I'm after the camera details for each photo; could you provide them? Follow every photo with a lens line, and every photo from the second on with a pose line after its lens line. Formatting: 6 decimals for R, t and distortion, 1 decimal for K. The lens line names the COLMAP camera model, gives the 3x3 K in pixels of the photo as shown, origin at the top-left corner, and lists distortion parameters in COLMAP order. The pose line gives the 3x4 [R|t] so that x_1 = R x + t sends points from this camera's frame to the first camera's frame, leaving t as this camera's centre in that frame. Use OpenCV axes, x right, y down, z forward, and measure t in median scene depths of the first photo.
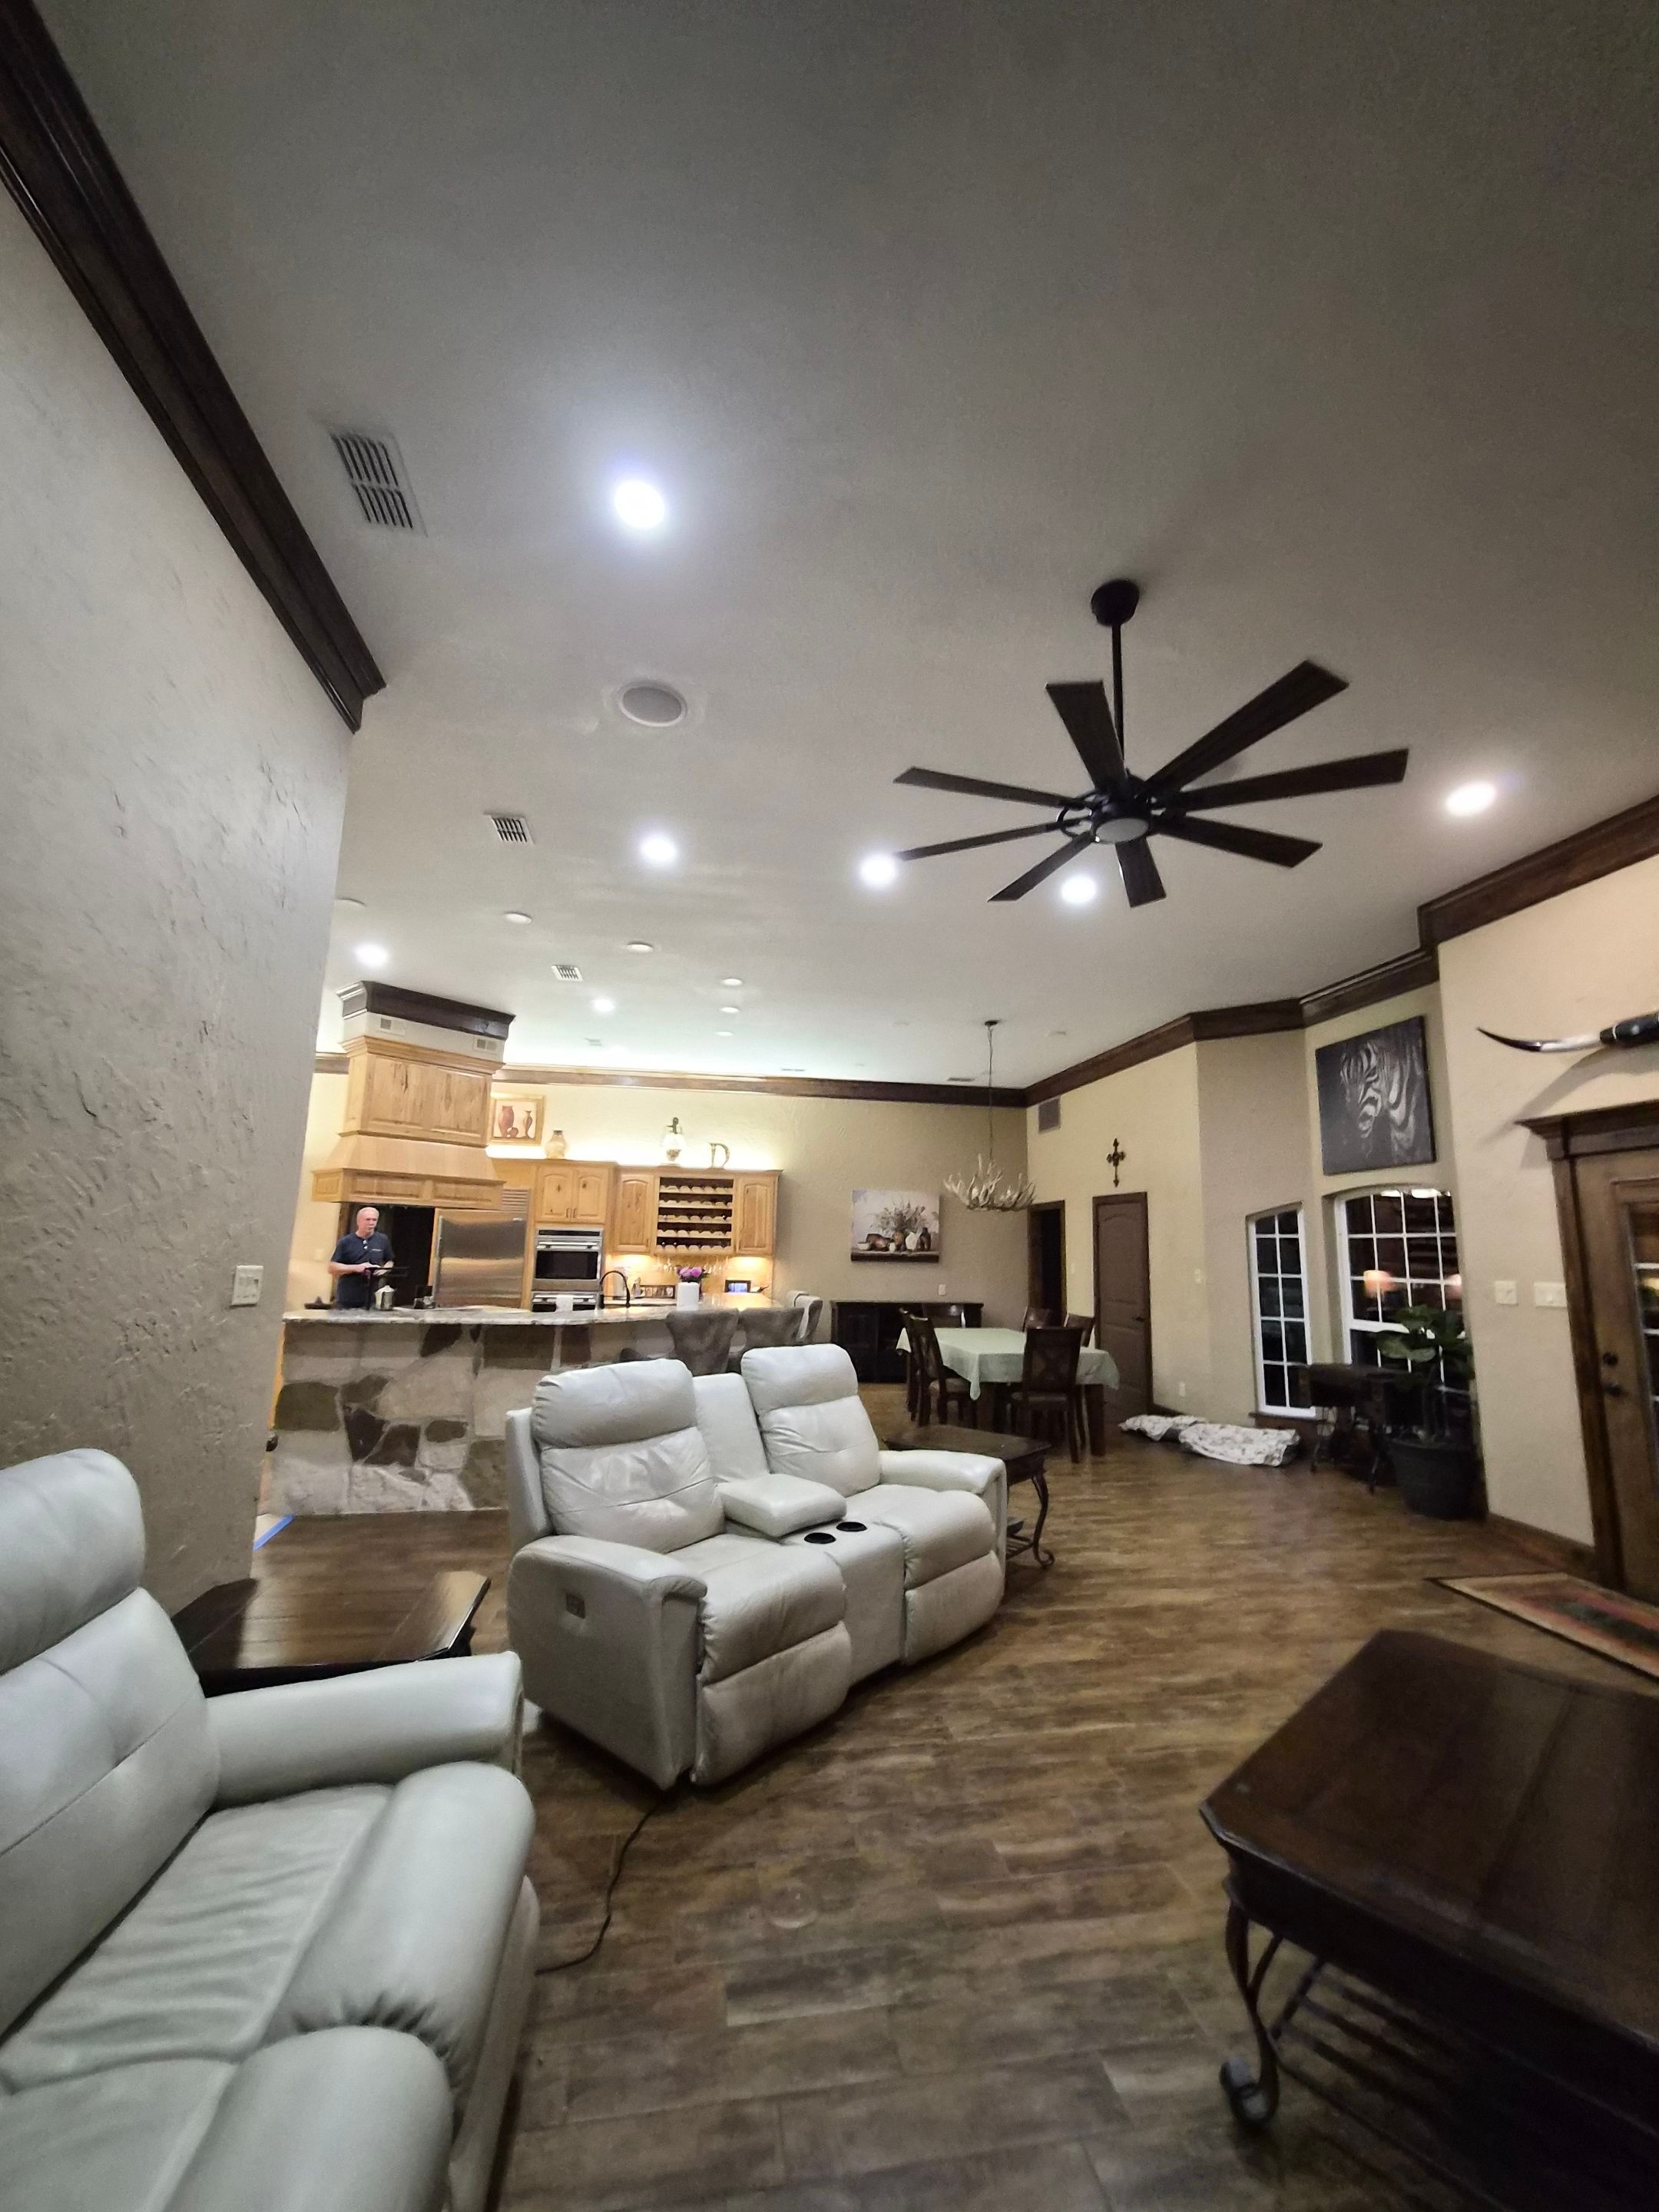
lens RADIAL K [[861.3, 0, 833.8], [0, 861.3, 1108.3], [0, 0, 1]] dist [-0.008973, 0.001330]
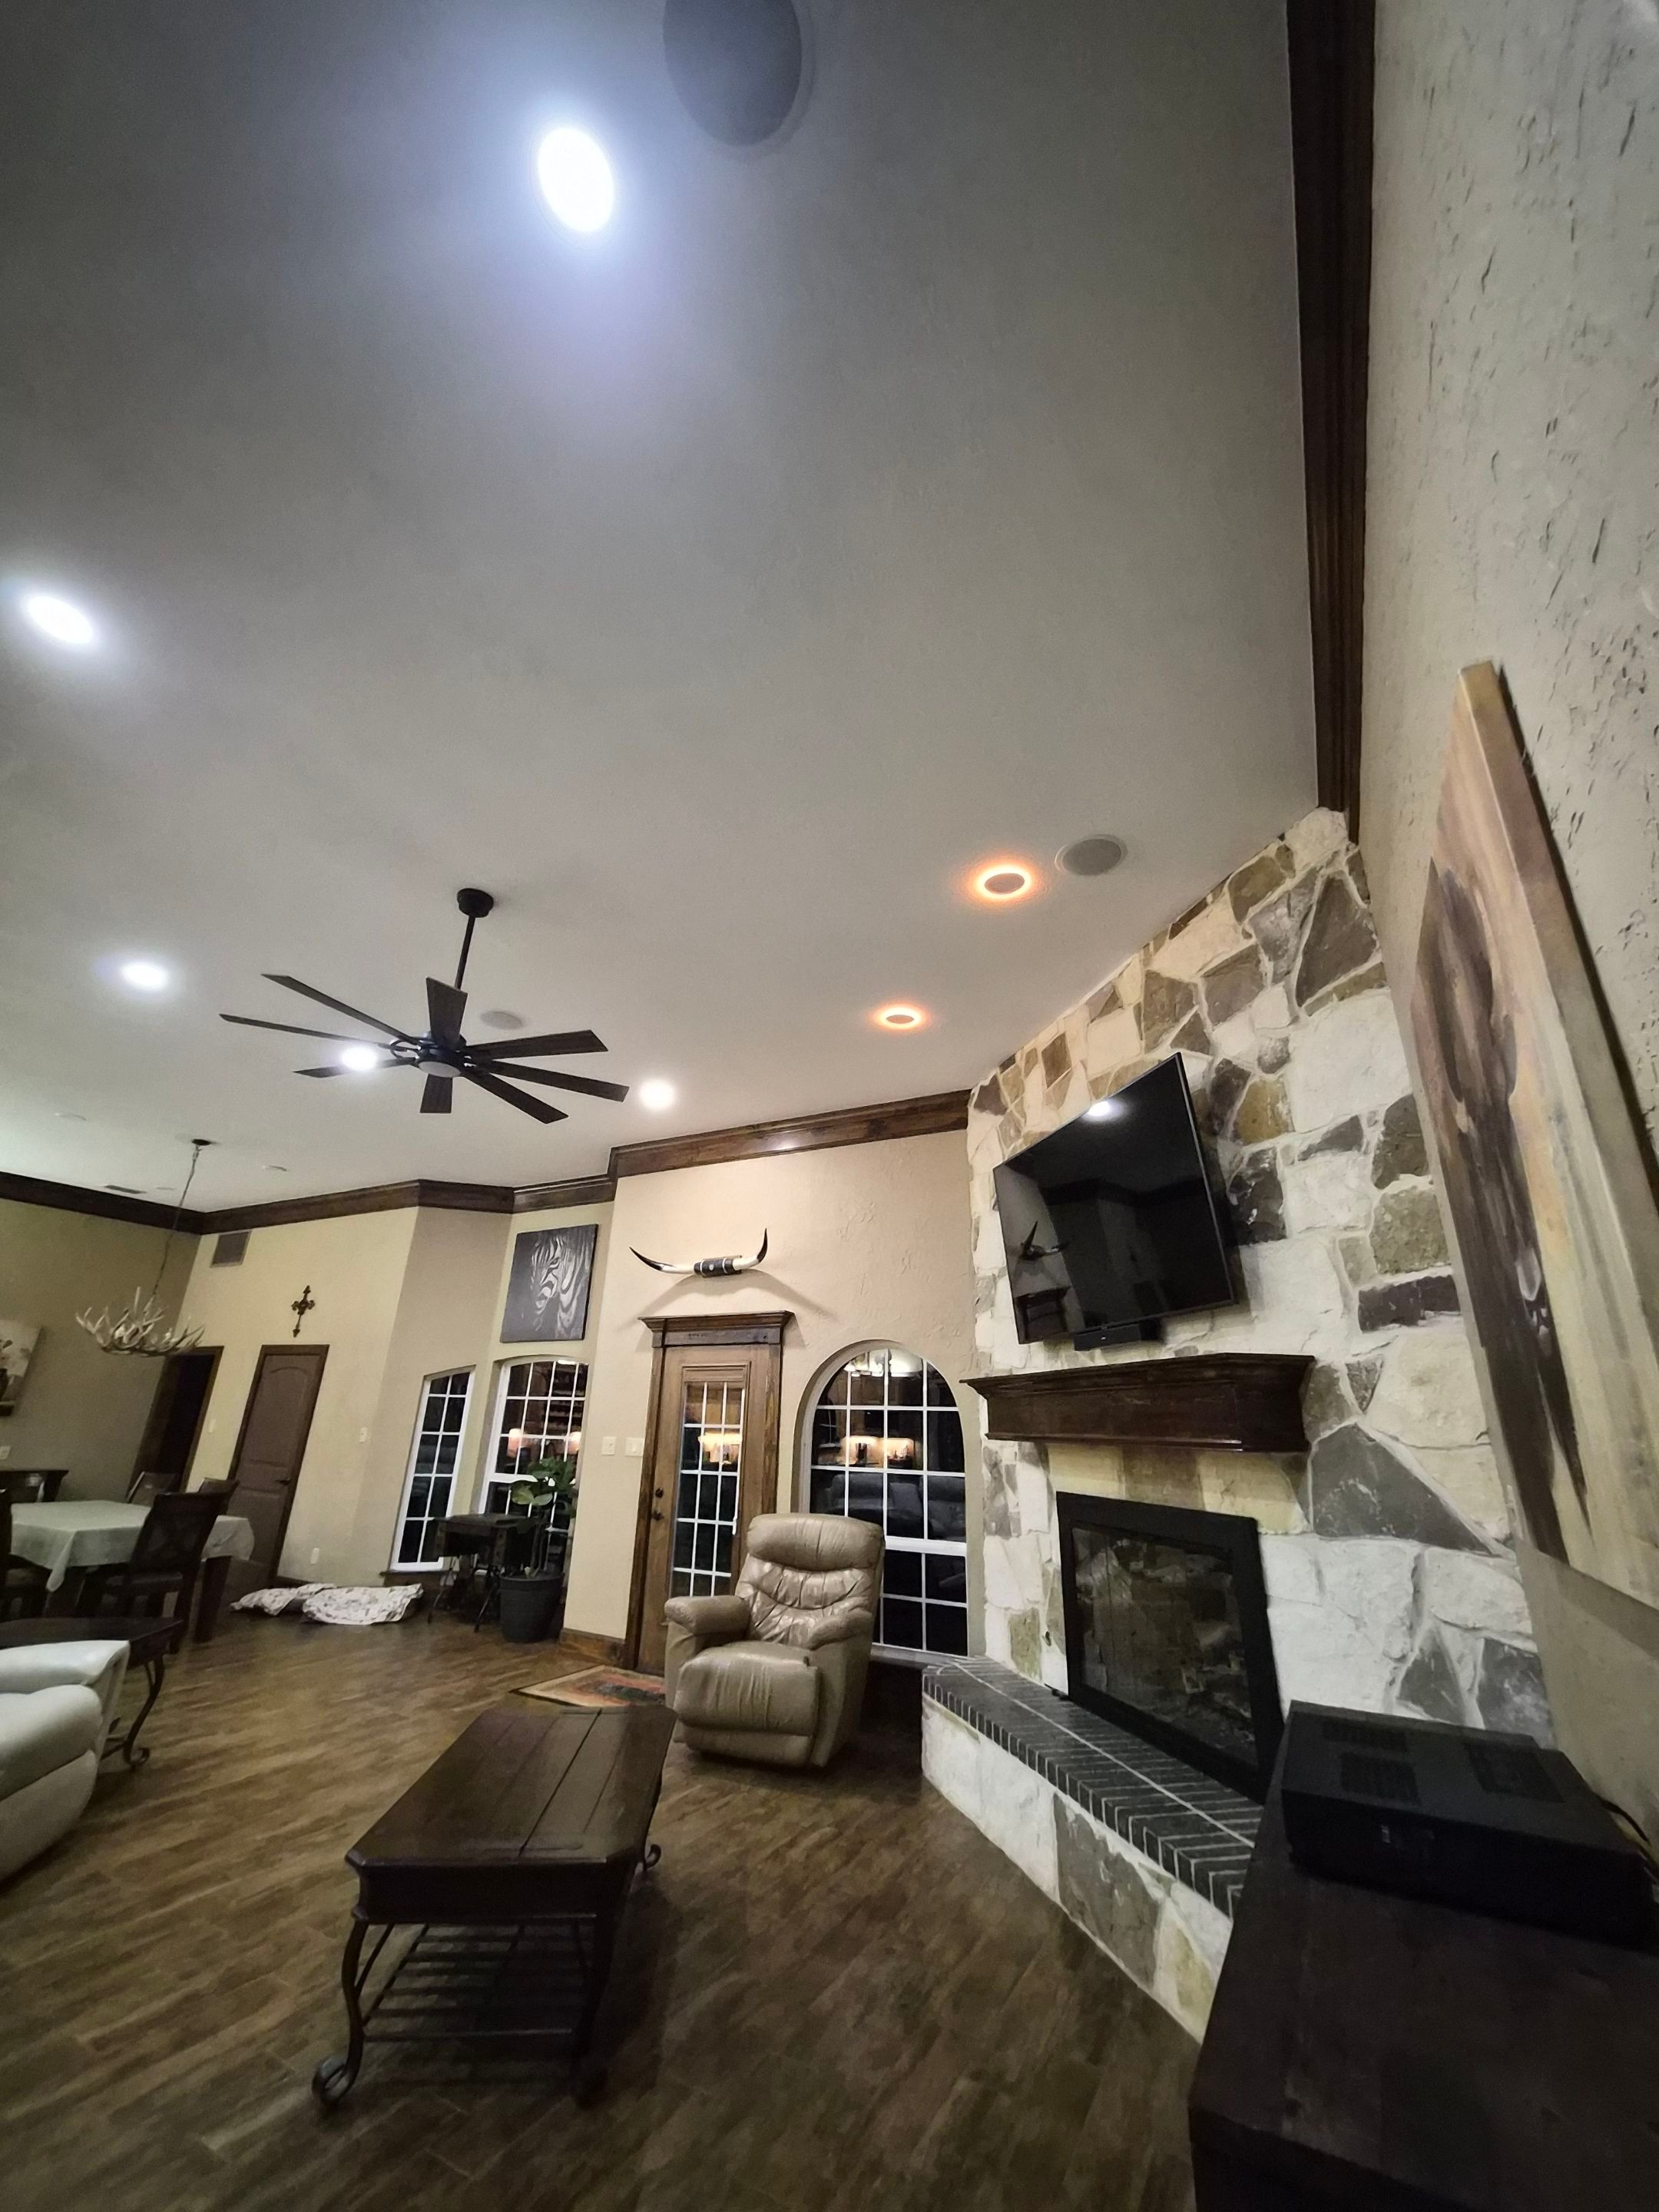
lens RADIAL K [[861.3, 0, 838.5], [0, 861.3, 1108.7], [0, 0, 1]] dist [-0.008973, 0.001330]
pose [[0.620099, 0.271484, 0.736053, -0.126629], [-0.142535, 0.961588, -0.234590, -0.028069], [-0.771467, 0.040556, 0.634975, -0.154684]]
